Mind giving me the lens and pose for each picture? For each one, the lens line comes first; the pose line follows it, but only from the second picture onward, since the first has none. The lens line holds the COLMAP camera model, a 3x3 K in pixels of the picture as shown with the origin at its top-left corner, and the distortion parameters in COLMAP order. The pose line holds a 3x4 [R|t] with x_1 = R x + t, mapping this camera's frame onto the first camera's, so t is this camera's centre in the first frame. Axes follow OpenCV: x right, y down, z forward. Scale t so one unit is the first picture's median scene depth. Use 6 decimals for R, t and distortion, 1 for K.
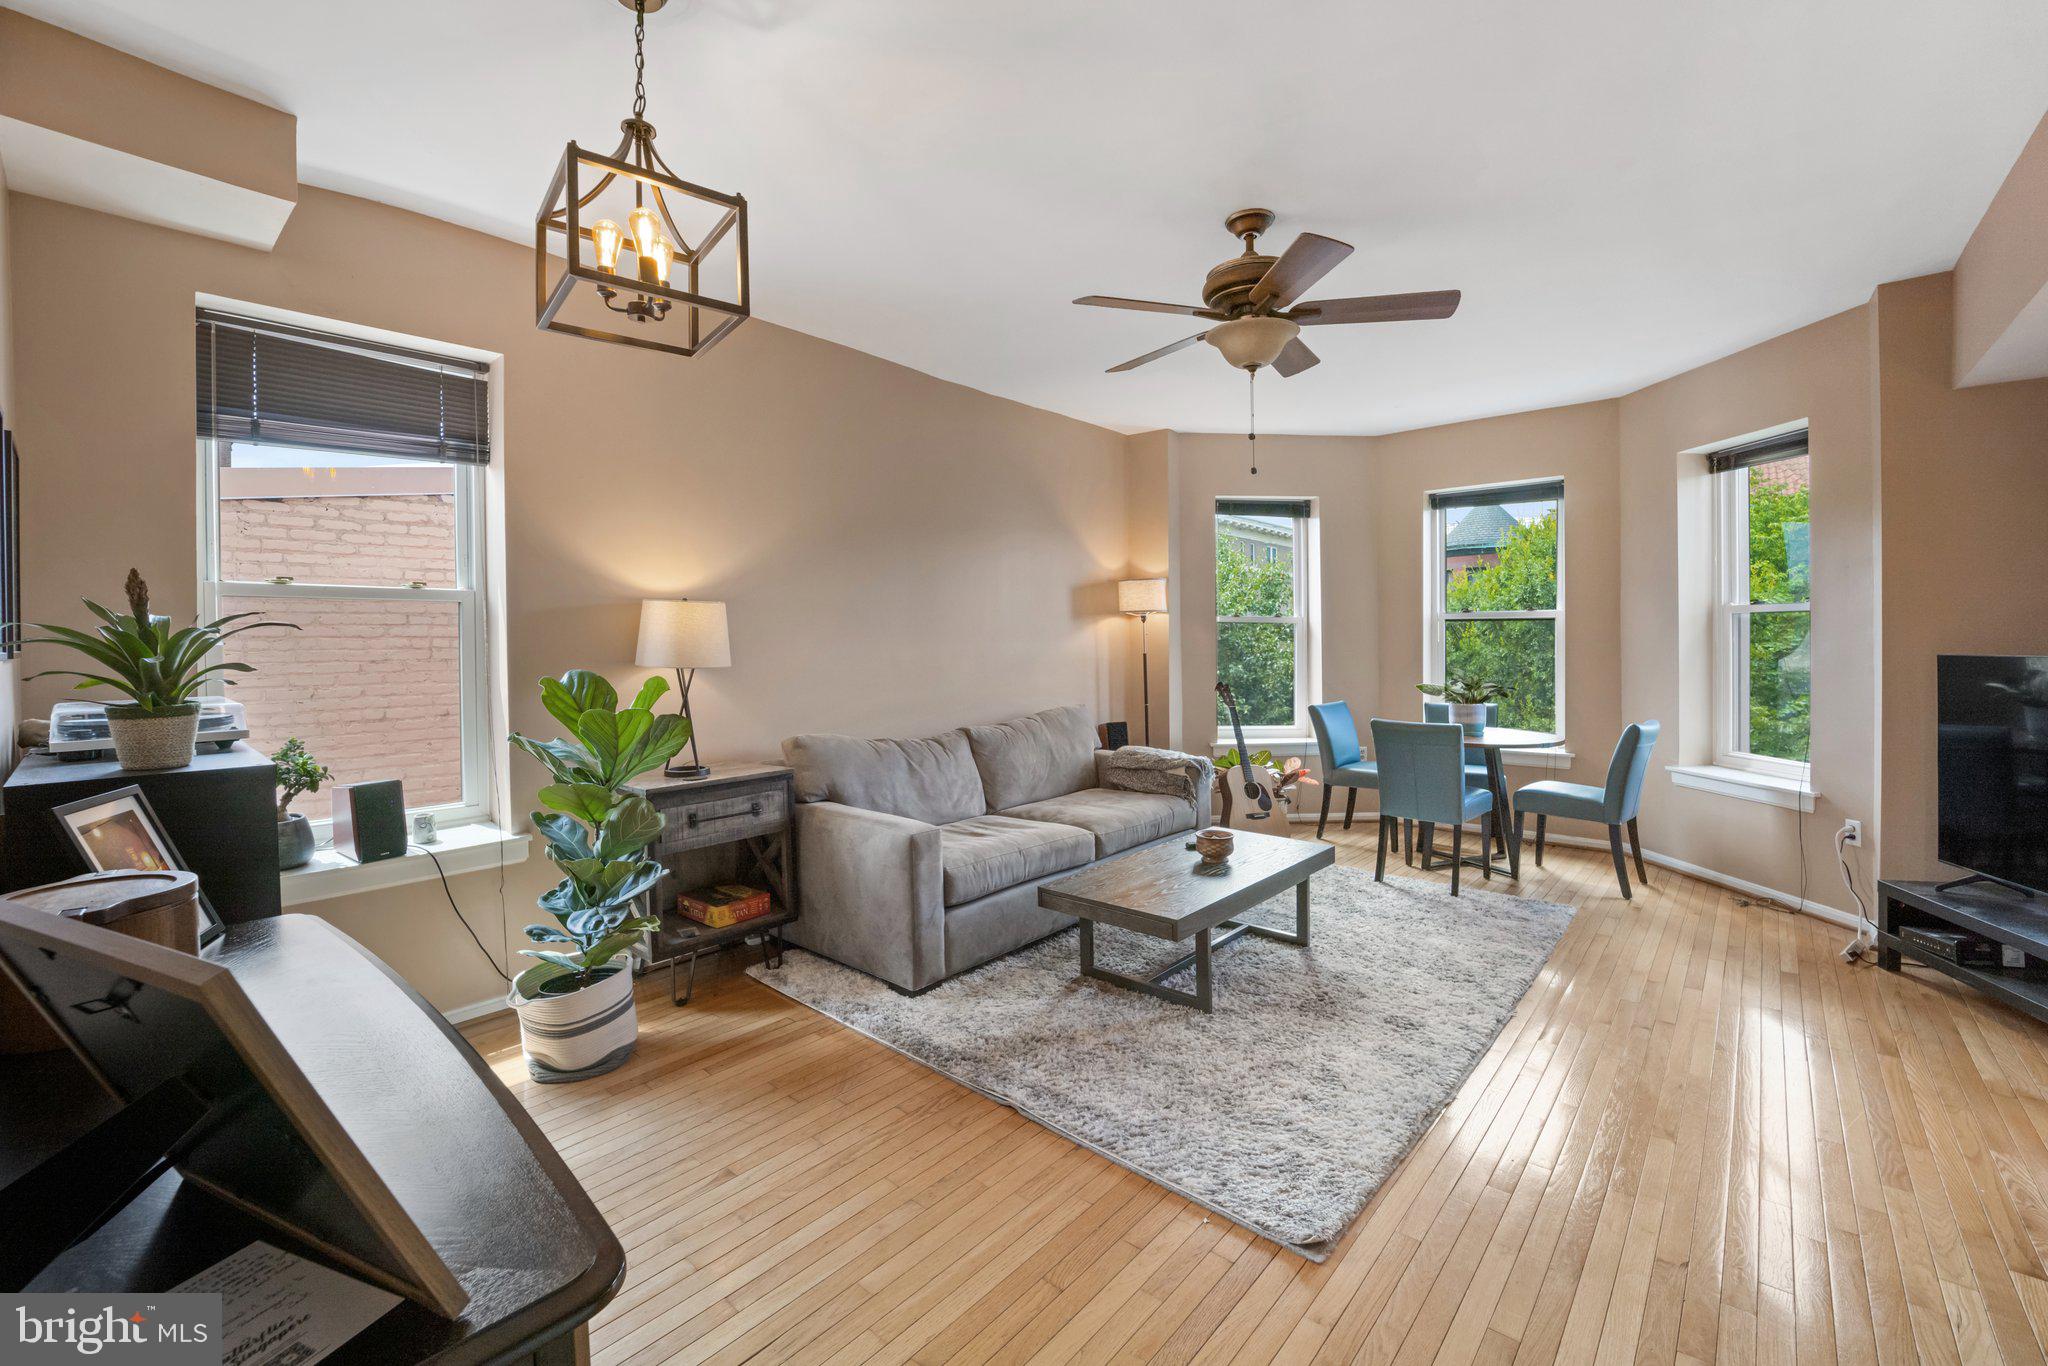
lens RADIAL K [[864.5, 0, 1030.3], [0, 864.5, 630.3], [0, 0, 1]] dist [-0.018566, -0.000698]
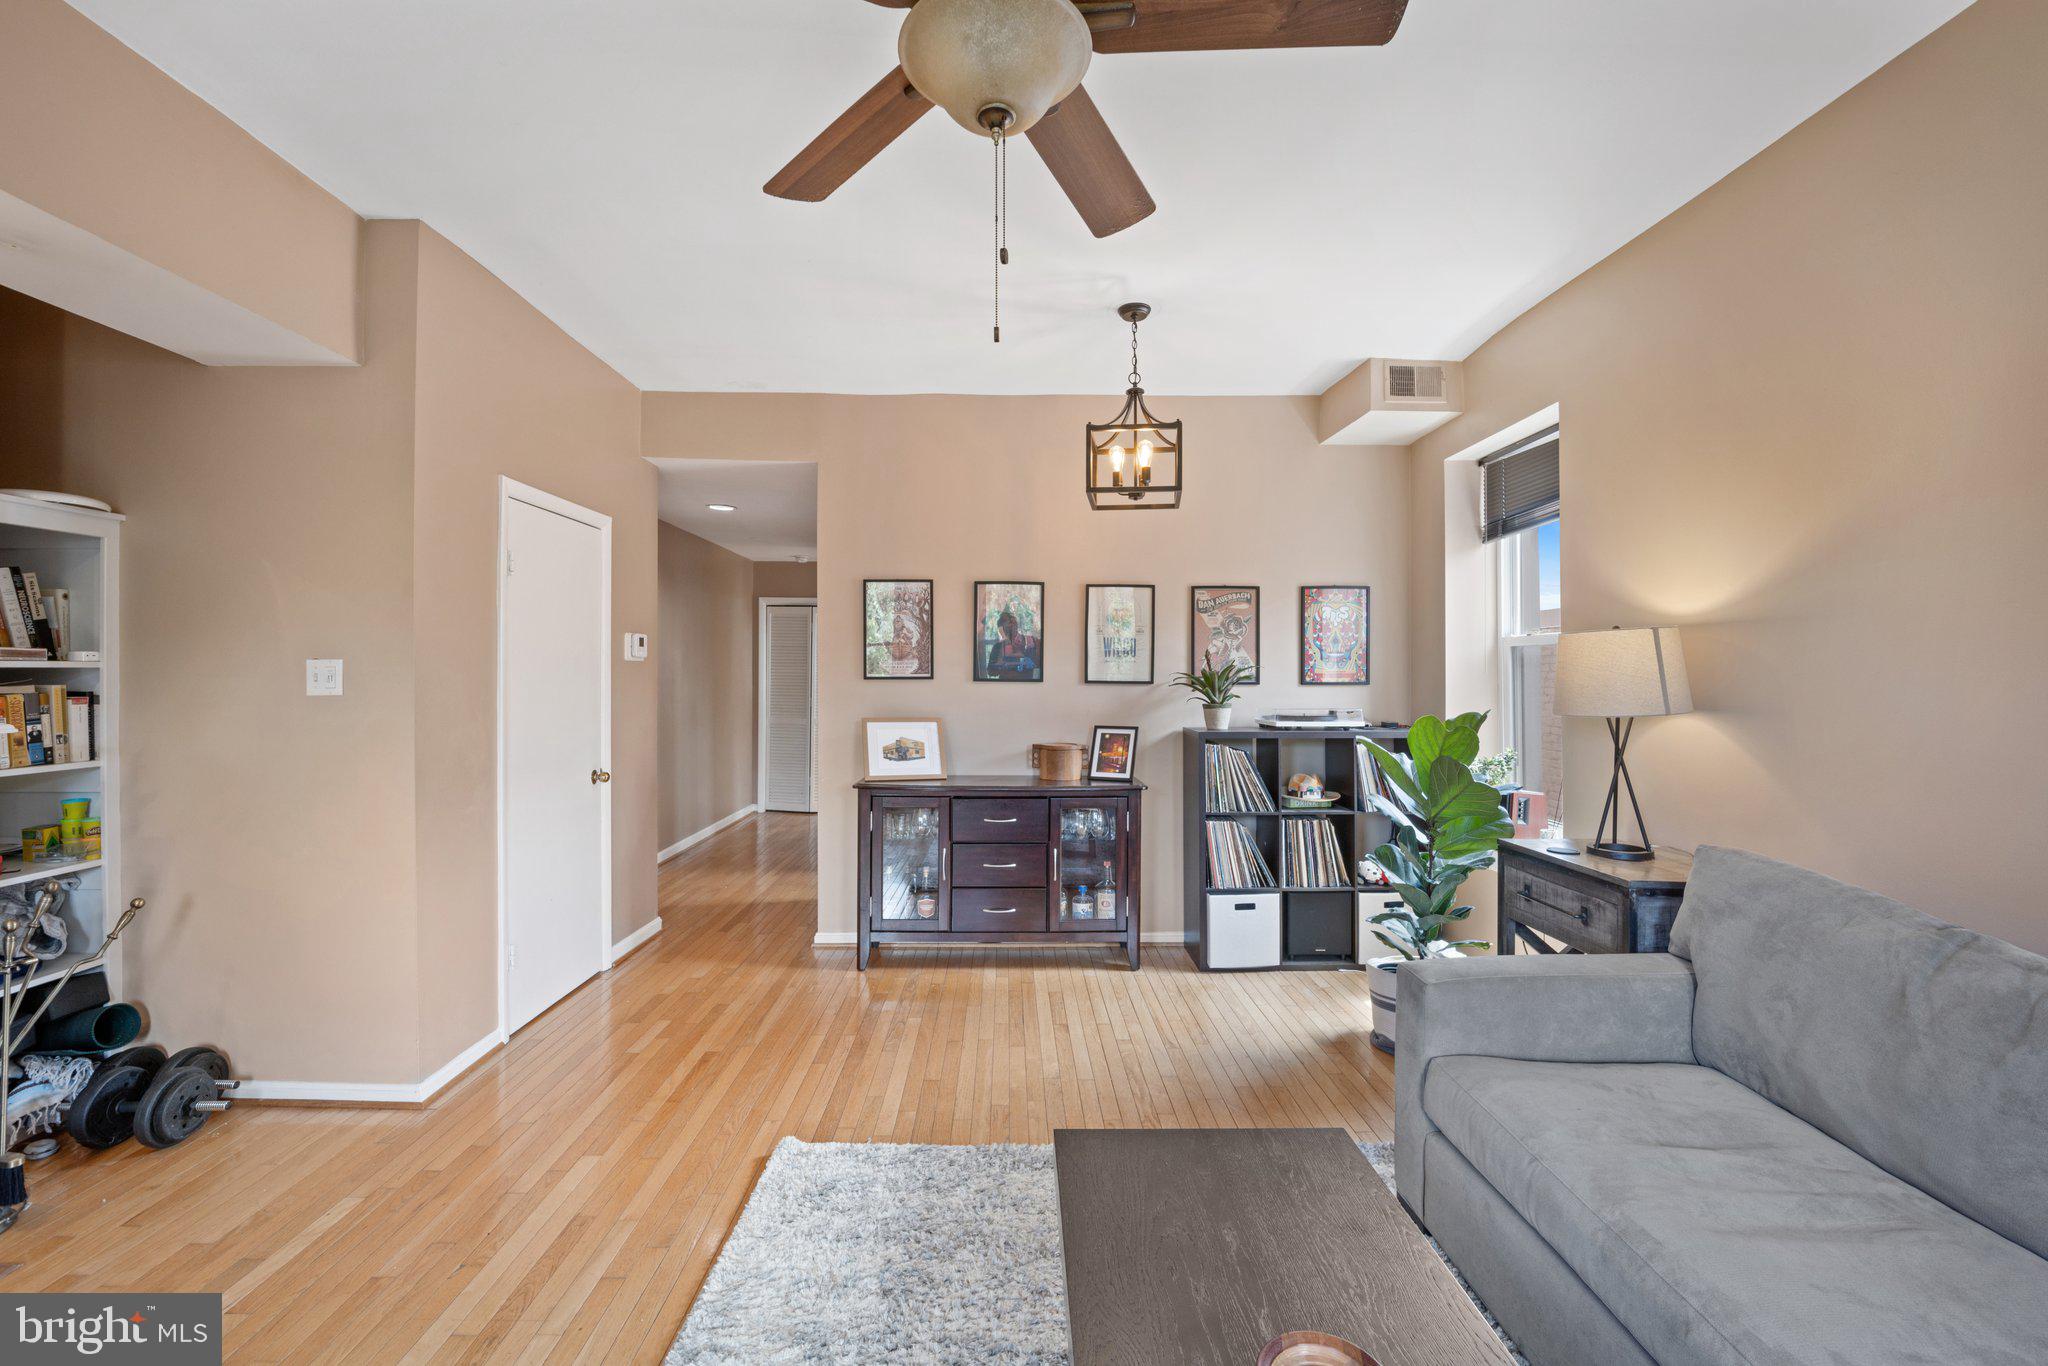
lens RADIAL K [[837.8, 0, 1023.7], [0, 837.8, 670.8], [0, 0, 1]] dist [-0.015284, -0.000181]
pose [[-0.743968, 0.002086, -0.668212, 0.424457], [0.012199, 0.999871, -0.010460, 0.003771], [0.668104, -0.015934, -0.743897, 1.035498]]
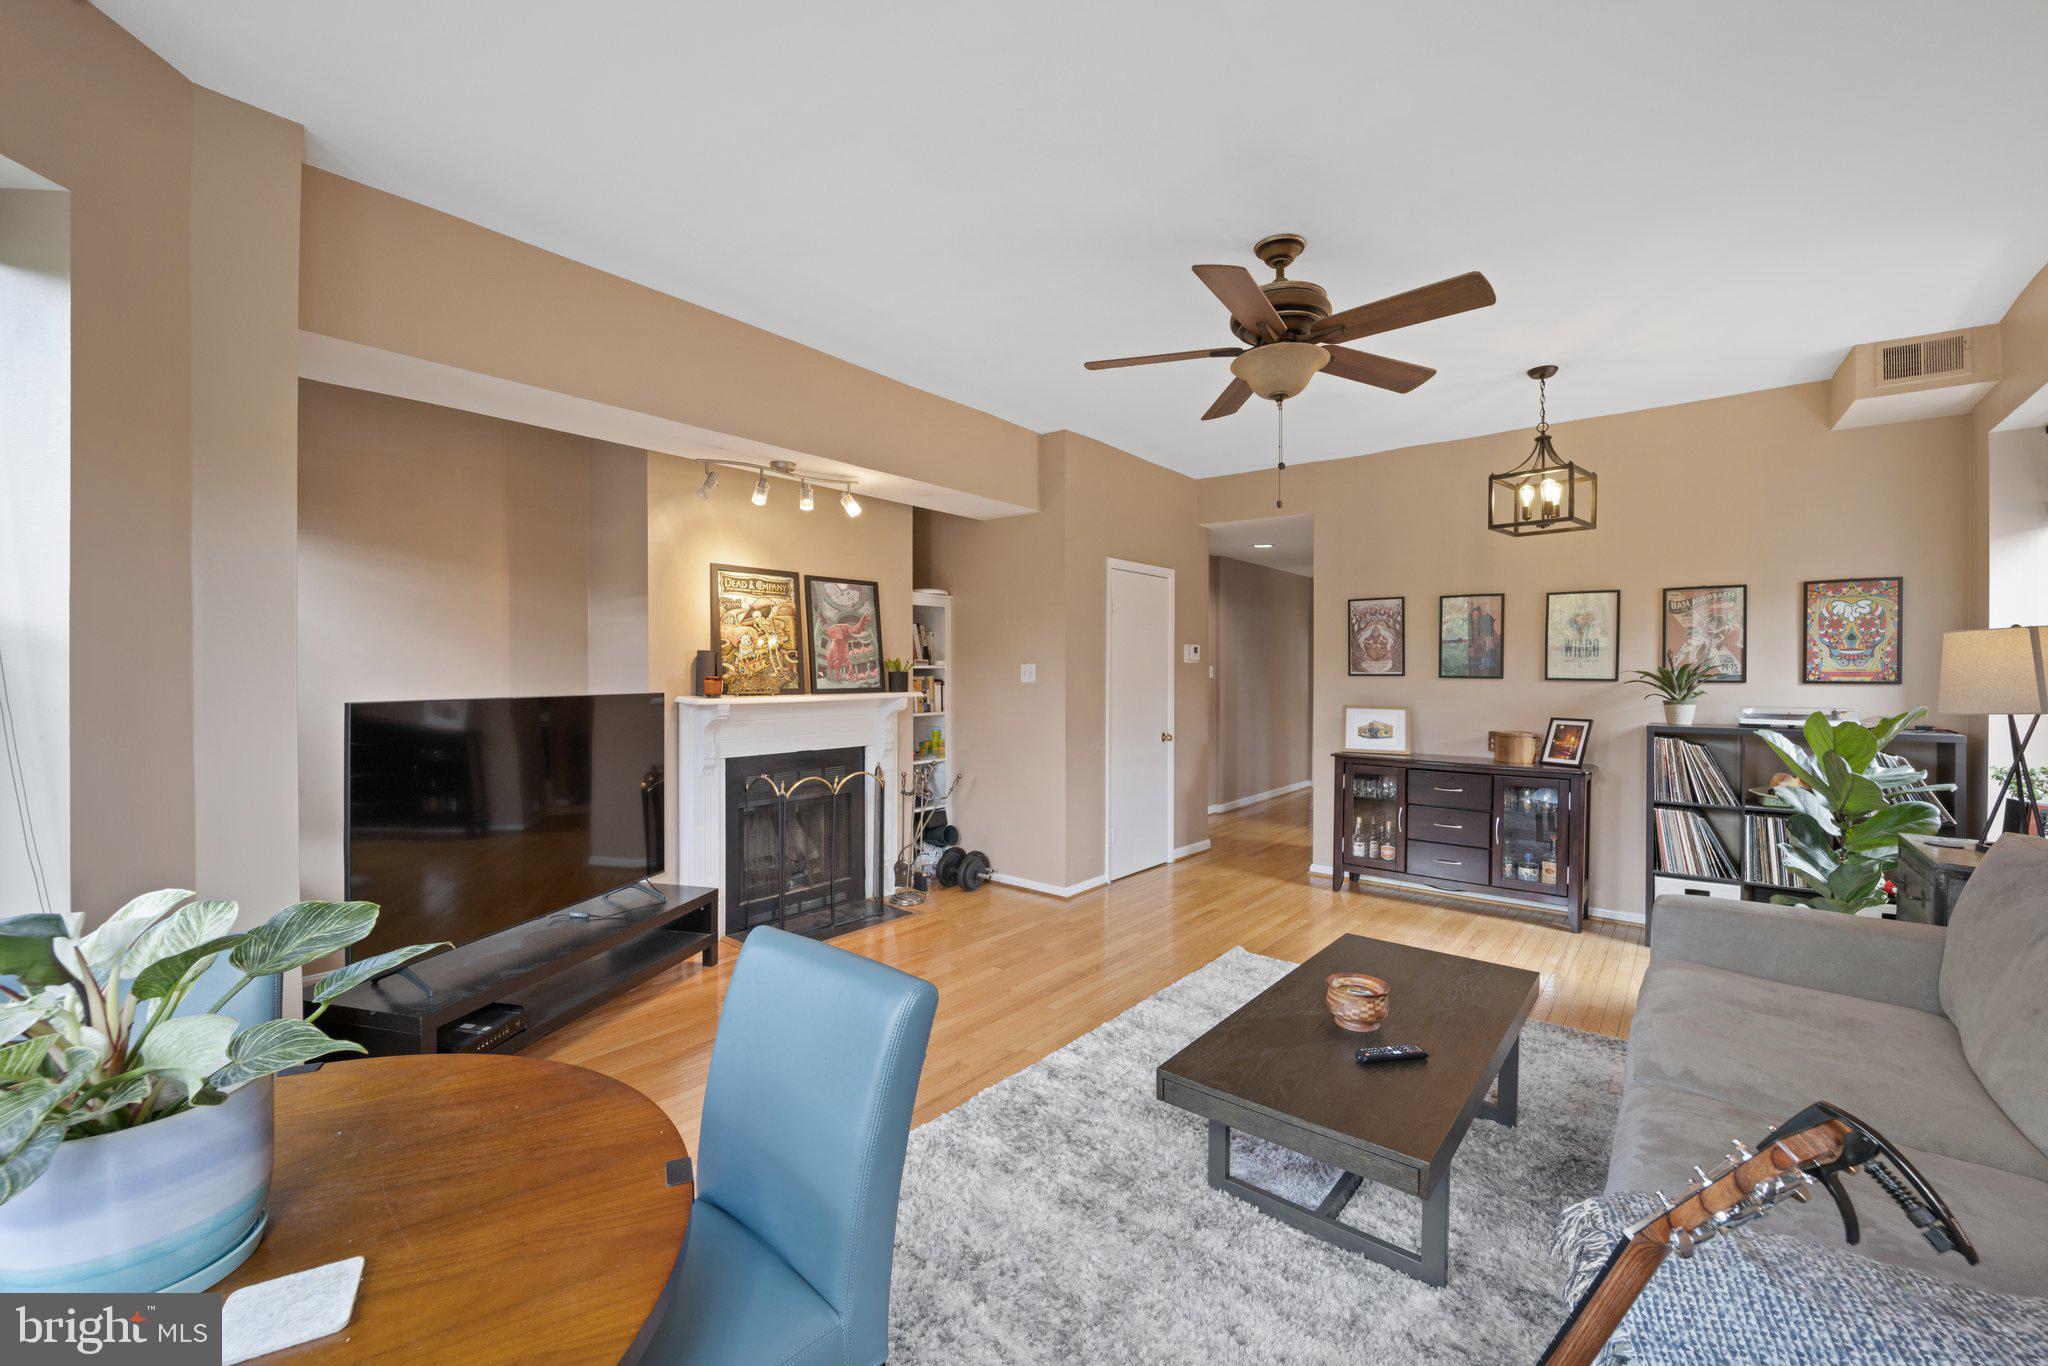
lens RADIAL K [[837.8, 0, 1028.9], [0, 837.8, 680.6], [0, 0, 1]] dist [-0.015284, -0.000181]
pose [[-0.999604, 0.003725, -0.027894, 0.431538], [0.003773, 0.999991, -0.001671, 0.009234], [0.027887, -0.001776, -0.999609, 1.475615]]
